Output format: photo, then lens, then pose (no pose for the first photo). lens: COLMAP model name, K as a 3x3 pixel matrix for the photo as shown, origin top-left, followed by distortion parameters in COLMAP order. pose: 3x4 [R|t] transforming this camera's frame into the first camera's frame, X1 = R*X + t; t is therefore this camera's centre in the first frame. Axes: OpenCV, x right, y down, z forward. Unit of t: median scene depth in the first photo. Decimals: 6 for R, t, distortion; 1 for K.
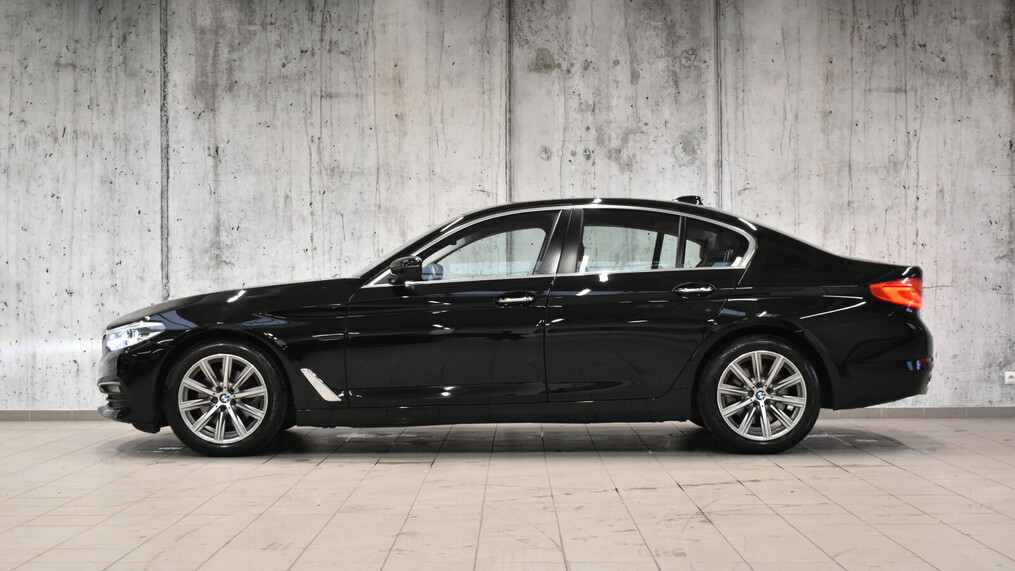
lens RADIAL K [[1680.7, 0, 509.6], [0, 1680.7, 282.7], [0, 0, 1]] dist [0.004356, 0.000000]
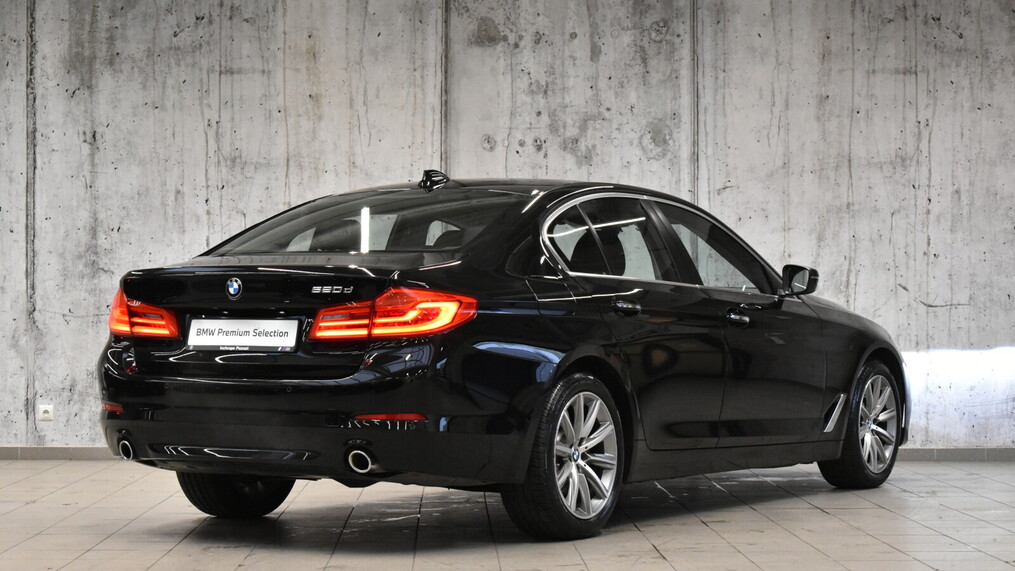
lens RADIAL K [[2331.8, 0, 508.5], [0, 2331.8, 283.4], [0, 0, 1]] dist [0.006892, 0.000000]
pose [[0.999516, 0.007119, 0.030285, -0.003309], [-0.006924, 0.999955, -0.006540, 0.000632], [-0.030330, 0.006327, 0.999520, -0.161853]]
